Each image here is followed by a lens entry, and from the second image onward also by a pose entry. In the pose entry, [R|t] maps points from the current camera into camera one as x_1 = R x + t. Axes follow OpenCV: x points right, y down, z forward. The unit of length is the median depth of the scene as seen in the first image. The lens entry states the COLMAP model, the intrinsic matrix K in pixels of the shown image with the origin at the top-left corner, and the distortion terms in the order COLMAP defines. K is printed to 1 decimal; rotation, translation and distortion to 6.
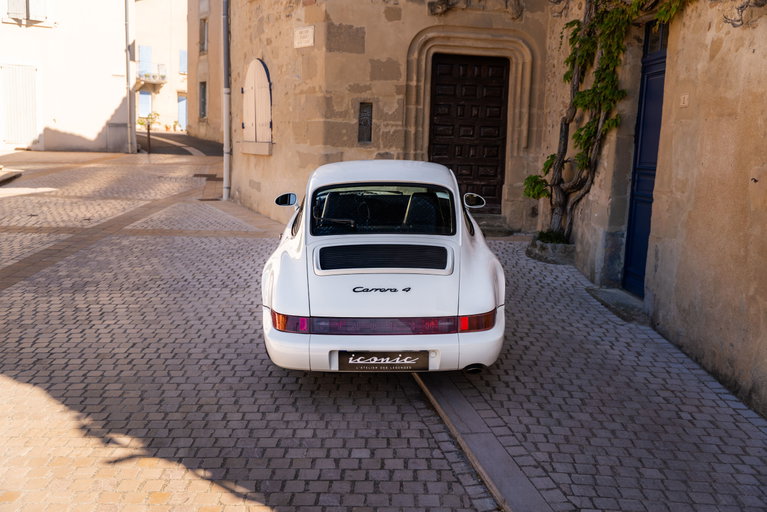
lens RADIAL K [[750.0, 0, 388.6], [0, 750.0, 253.9], [0, 0, 1]] dist [0.015216, 0.000000]
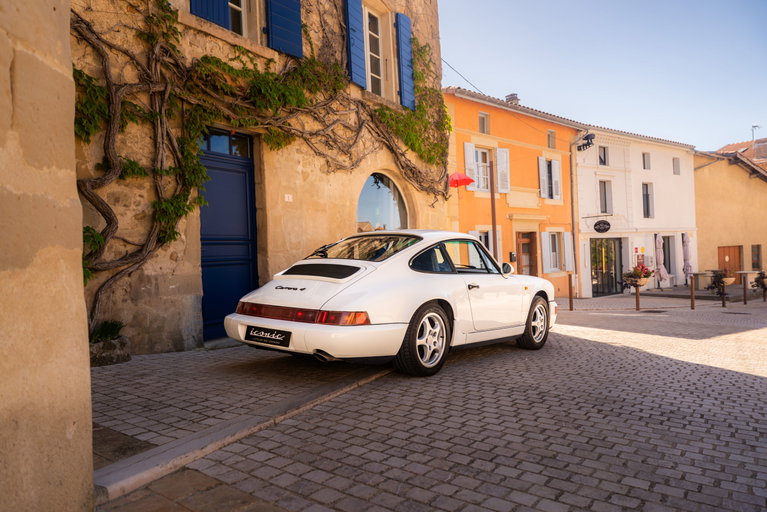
lens RADIAL K [[510.9, 0, 380.3], [0, 510.9, 257.4], [0, 0, 1]] dist [-0.006229, -0.004219]
pose [[-0.815269, -0.014350, 0.578905, -0.281249], [0.089904, 0.984435, 0.151014, -0.134882], [-0.572062, 0.175163, -0.801289, 1.096636]]
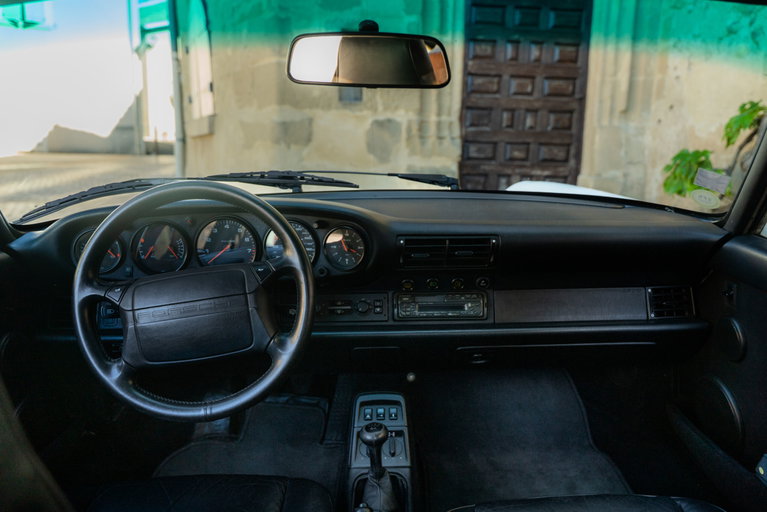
lens RADIAL K [[556.6, 0, 398.8], [0, 556.6, 252.3], [0, 0, 1]] dist [-0.010386, 0.014637]
pose [[0.999724, -0.009999, 0.021267, -0.005475], [0.009444, 0.999617, 0.026009, -0.044854], [-0.021519, -0.025801, 0.999435, 0.580220]]
